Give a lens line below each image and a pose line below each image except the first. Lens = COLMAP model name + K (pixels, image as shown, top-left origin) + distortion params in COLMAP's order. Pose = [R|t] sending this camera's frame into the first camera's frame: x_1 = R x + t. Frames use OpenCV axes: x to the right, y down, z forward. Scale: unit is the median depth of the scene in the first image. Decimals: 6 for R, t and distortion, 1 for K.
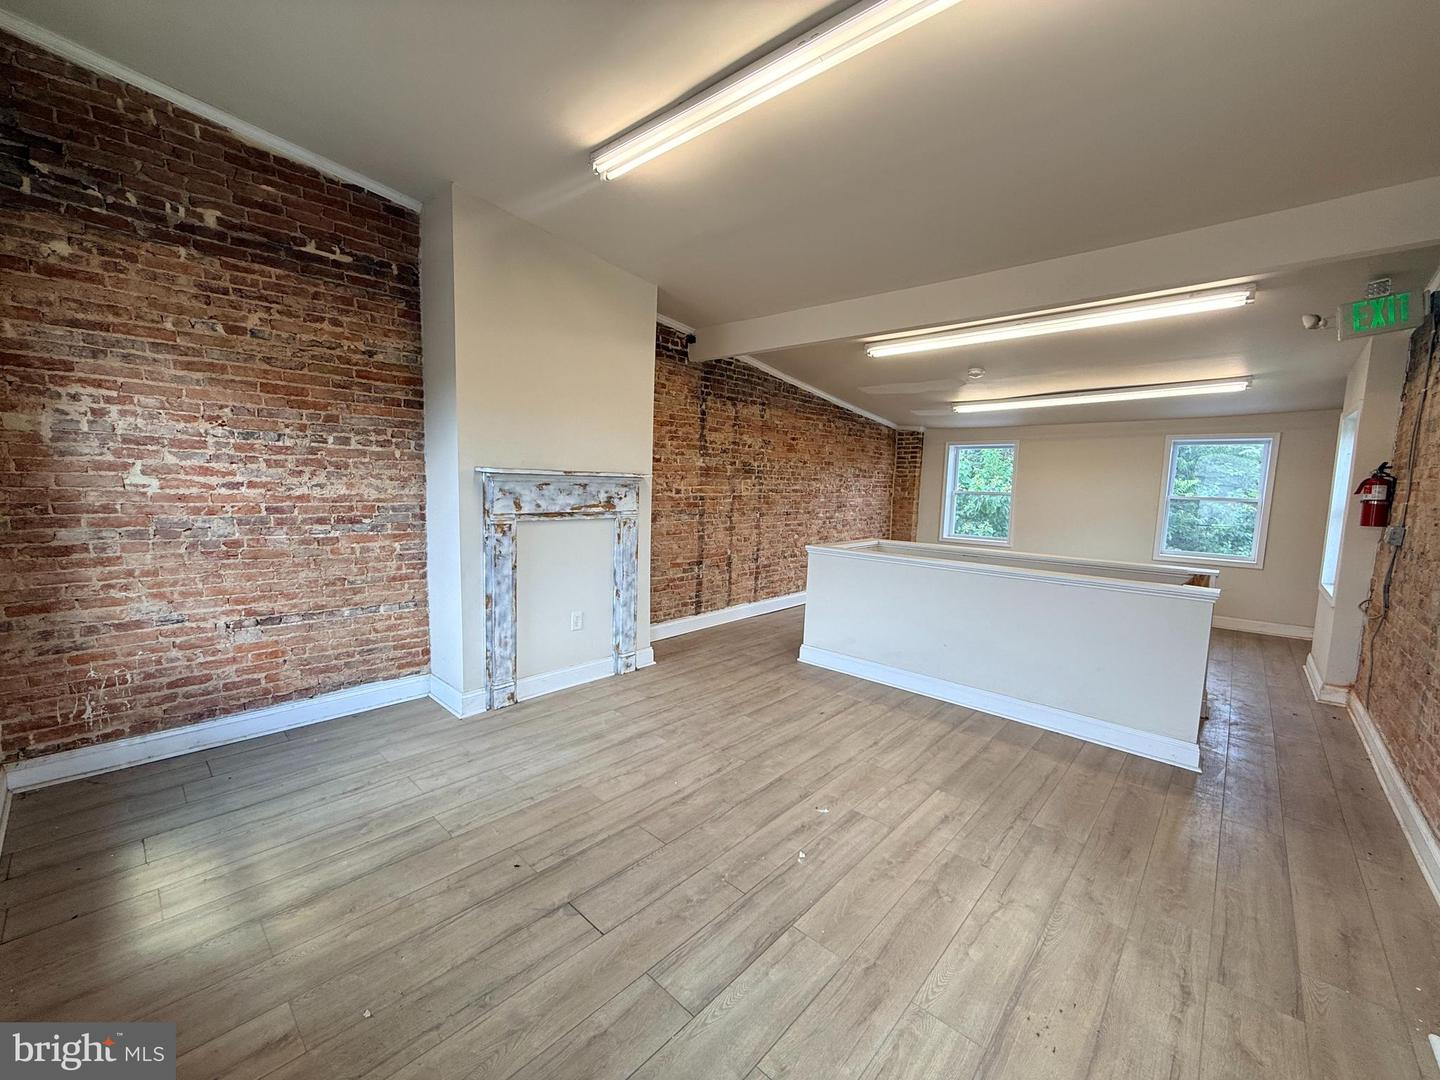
lens RADIAL K [[574.5, 0, 710.5], [0, 574.5, 539.8], [0, 0, 1]] dist [0.000706, 0.000667]
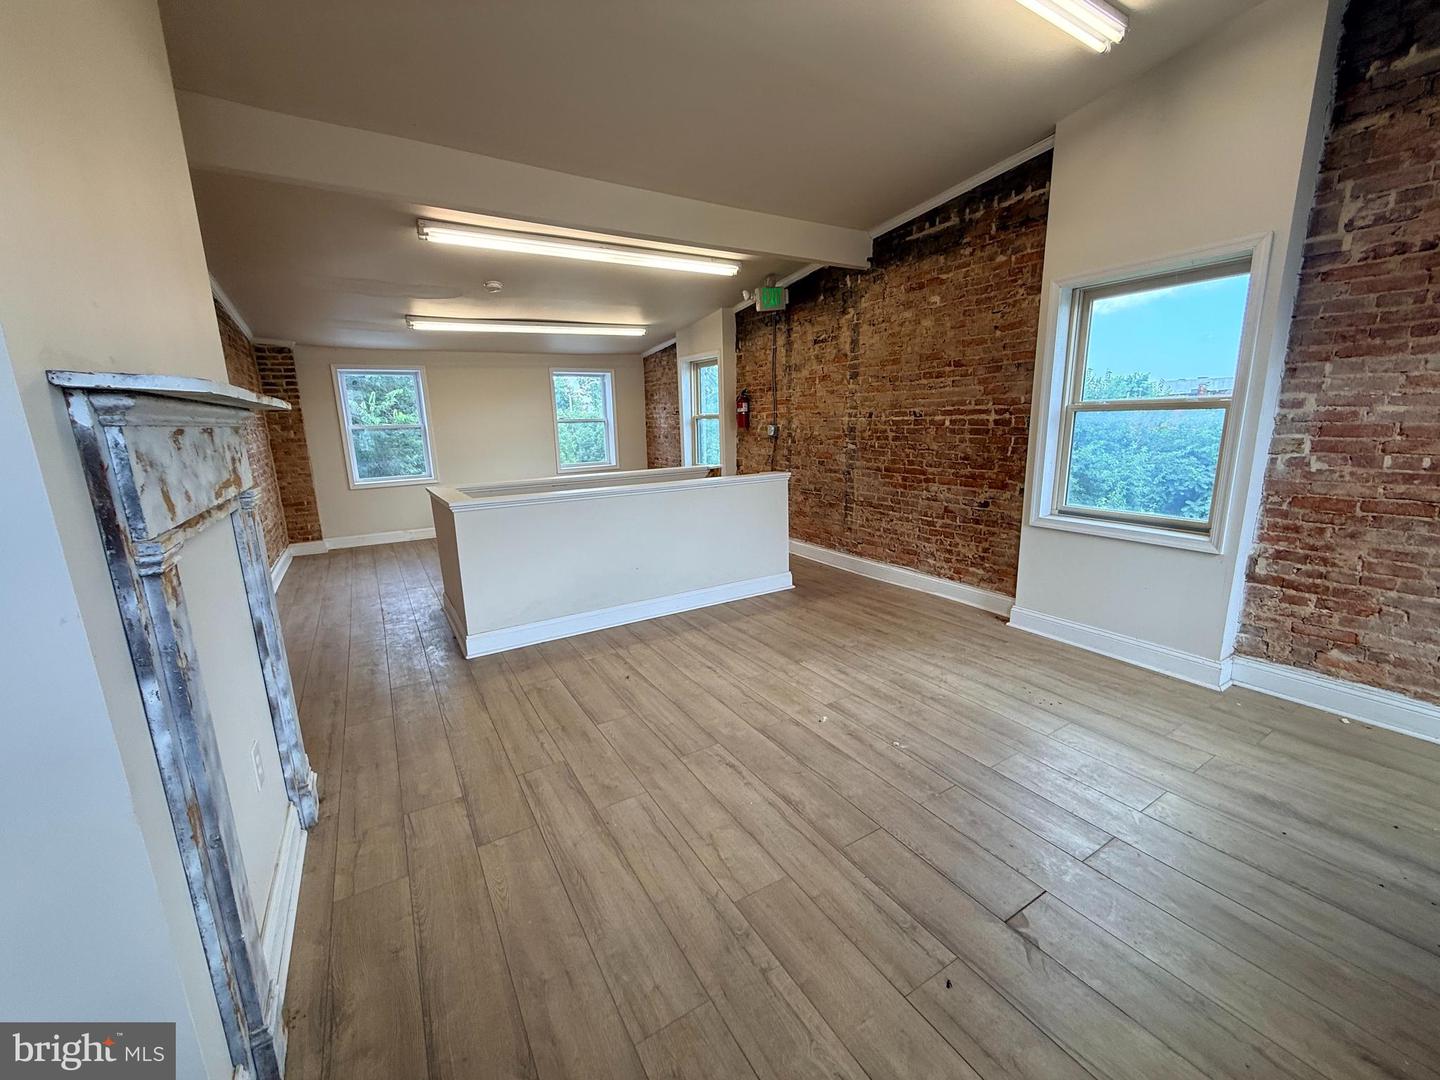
lens RADIAL K [[574.5, 0, 716.9], [0, 574.5, 539.8], [0, 0, 1]] dist [0.000706, 0.000667]
pose [[0.273969, -0.235953, 0.932345, -0.358358], [0.133072, 0.969413, 0.206231, -0.041928], [-0.952488, 0.067568, 0.296987, 0.402604]]
